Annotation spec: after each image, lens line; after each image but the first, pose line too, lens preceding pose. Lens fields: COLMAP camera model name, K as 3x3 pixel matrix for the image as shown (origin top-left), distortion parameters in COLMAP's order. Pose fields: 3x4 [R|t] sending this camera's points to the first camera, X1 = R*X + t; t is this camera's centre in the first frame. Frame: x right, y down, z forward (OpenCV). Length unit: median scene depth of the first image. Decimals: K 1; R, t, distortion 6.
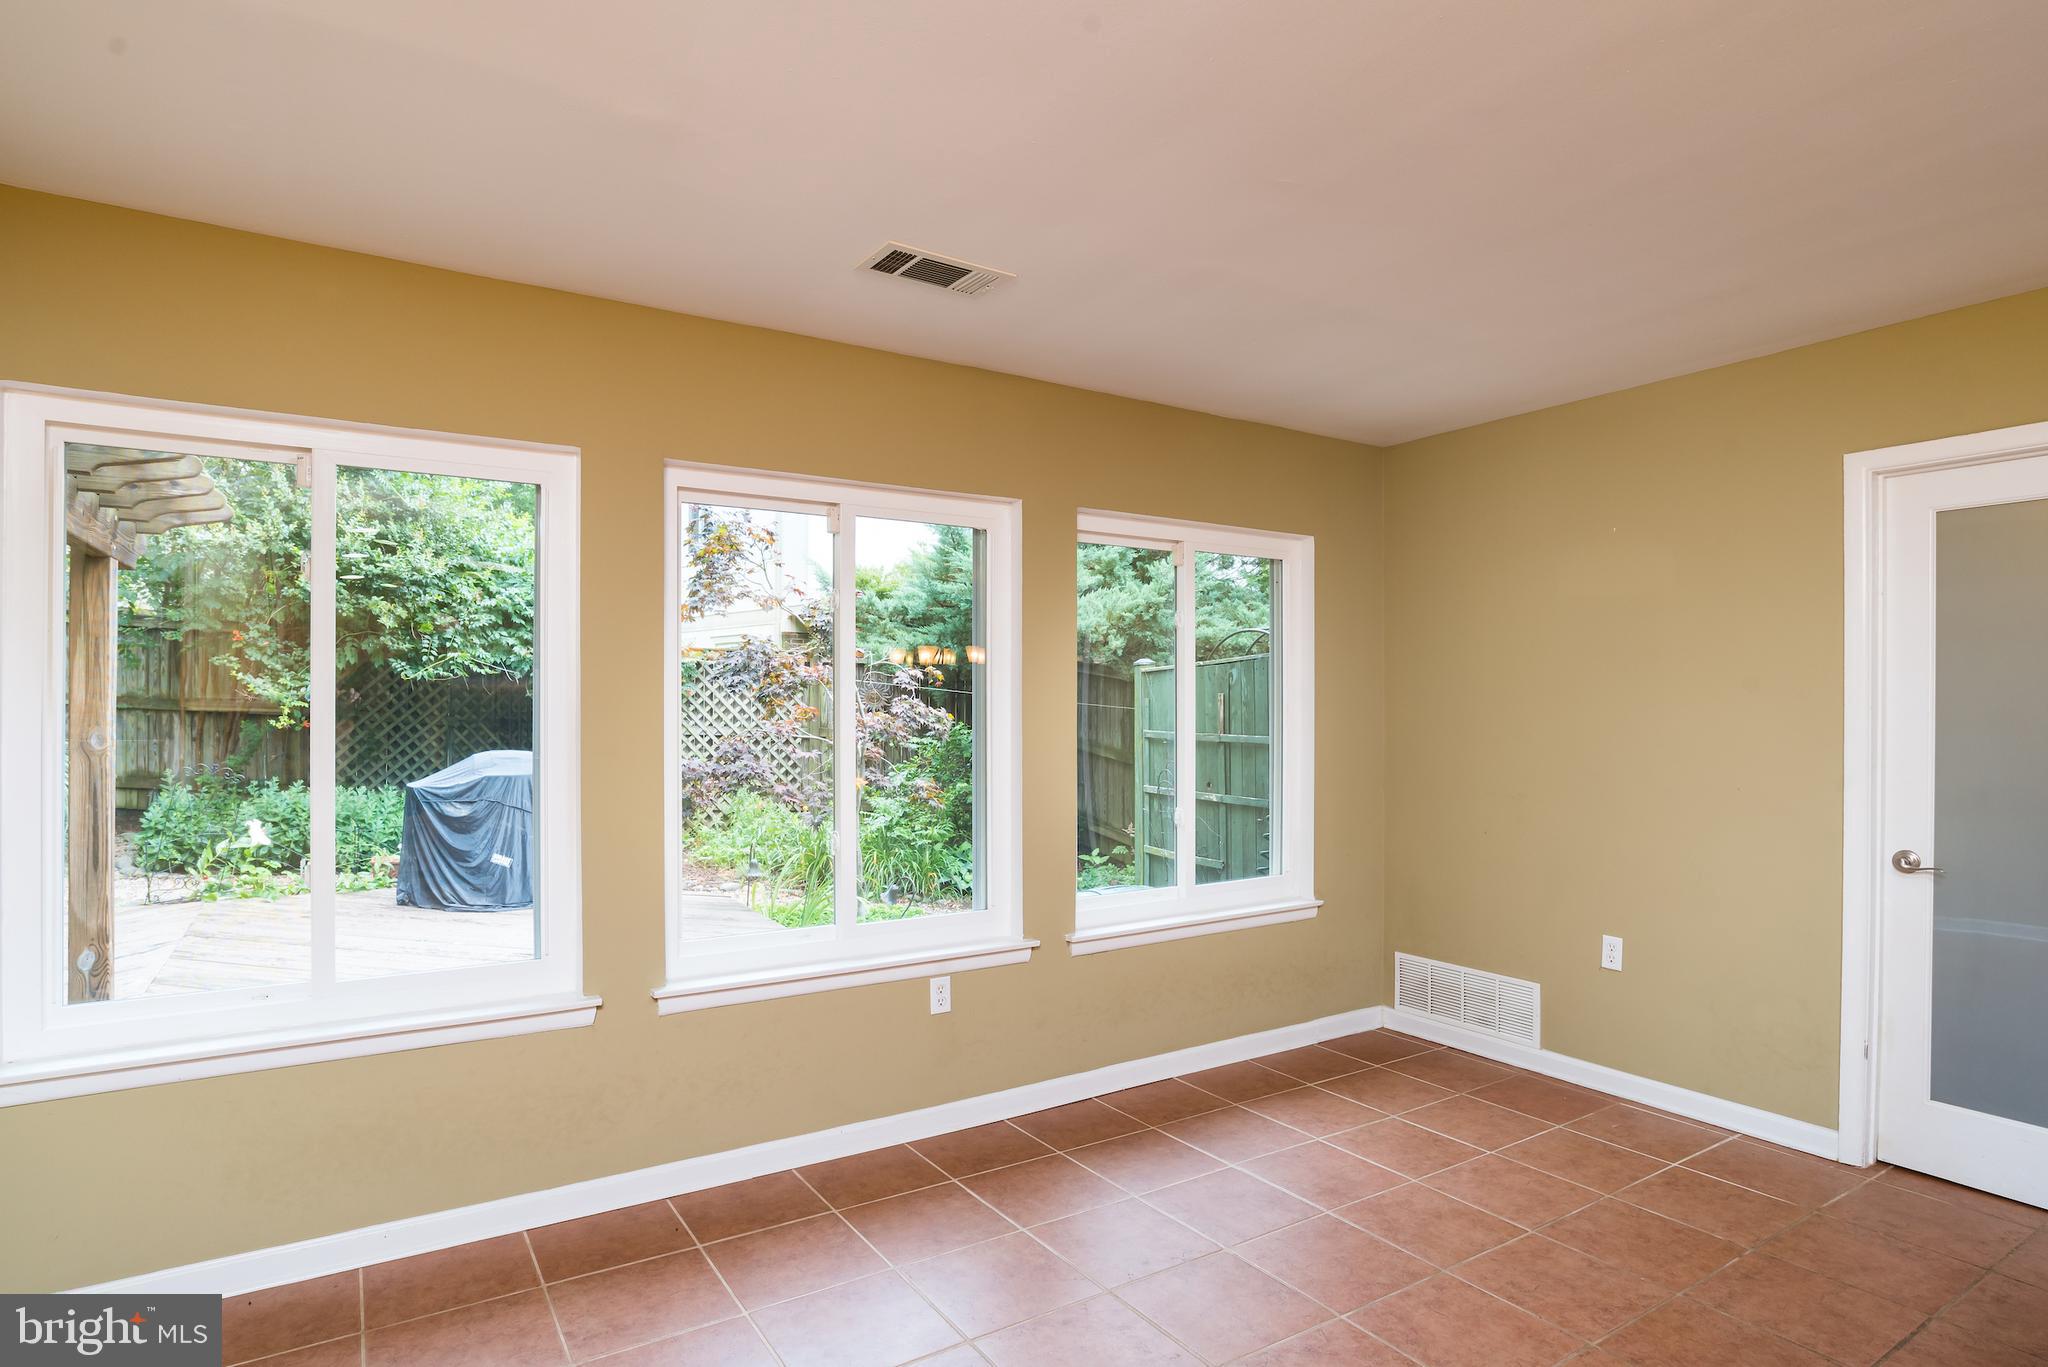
lens RADIAL K [[1074.6, 0, 1018.7], [0, 1074.6, 716.2], [0, 0, 1]] dist [-0.019805, -0.000456]
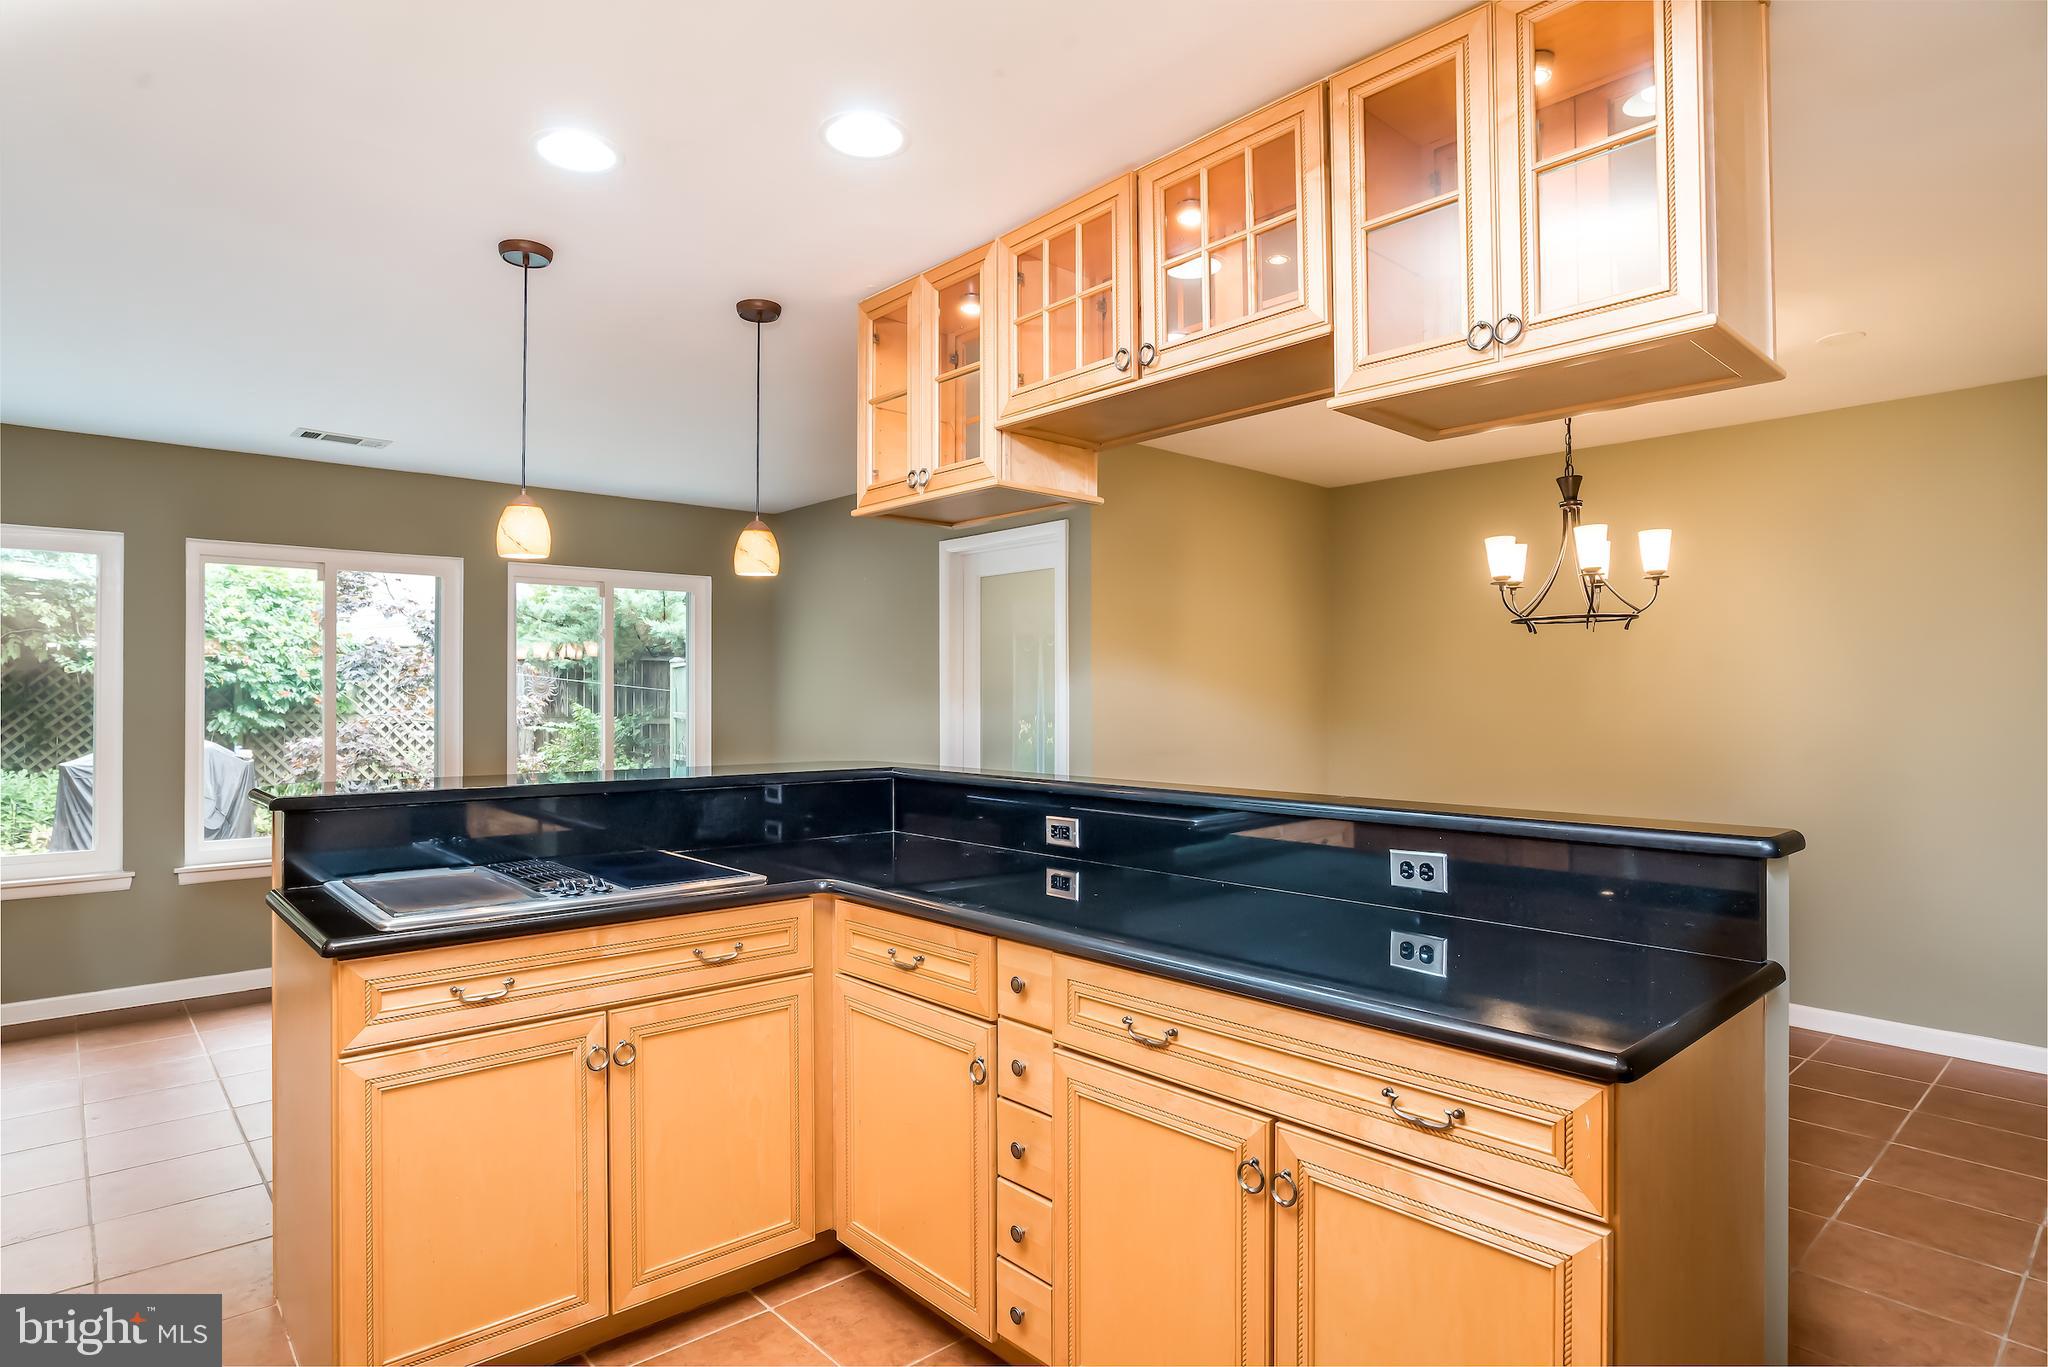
lens RADIAL K [[1102.5, 0, 1024.0], [0, 1102.5, 683.5], [0, 0, 1]] dist [-0.018993, 0.001790]
pose [[0.986122, -0.002229, 0.166008, 0.222495], [0.005900, 0.999749, -0.021624, 0.006998], [-0.165918, 0.022304, 0.985887, -0.286207]]
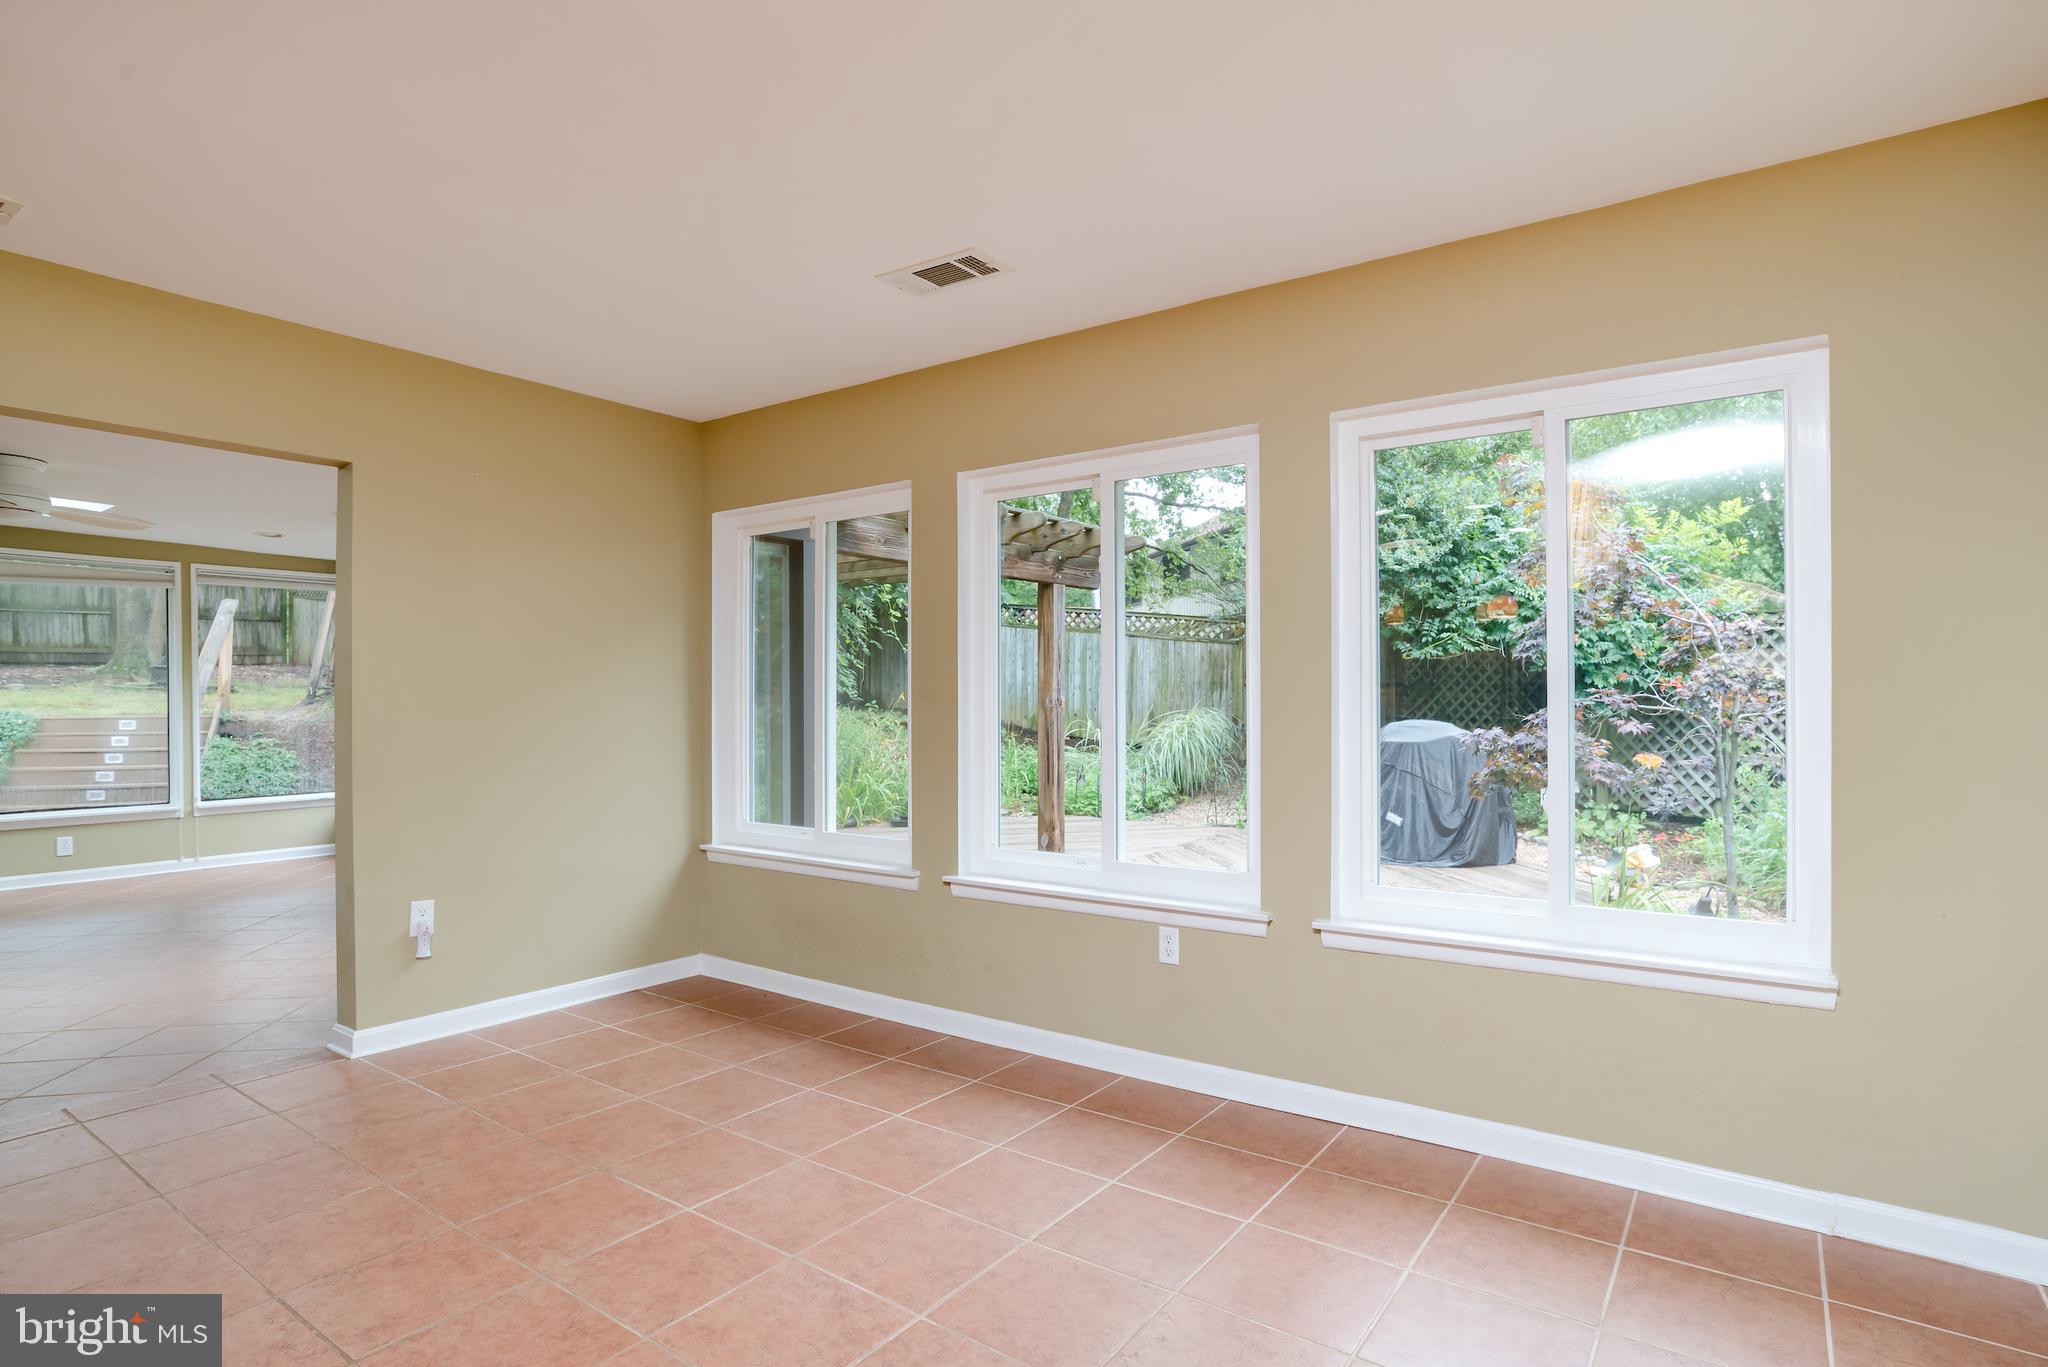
lens RADIAL K [[1048.3, 0, 1024.2], [0, 1048.3, 688.5], [0, 0, 1]] dist [-0.060618, 0.028164]
pose [[0.382026, -0.011497, -0.924080, 0.302982], [-0.003890, 0.999894, -0.014049, 0.014999], [0.924143, 0.008962, 0.381941, 0.201549]]
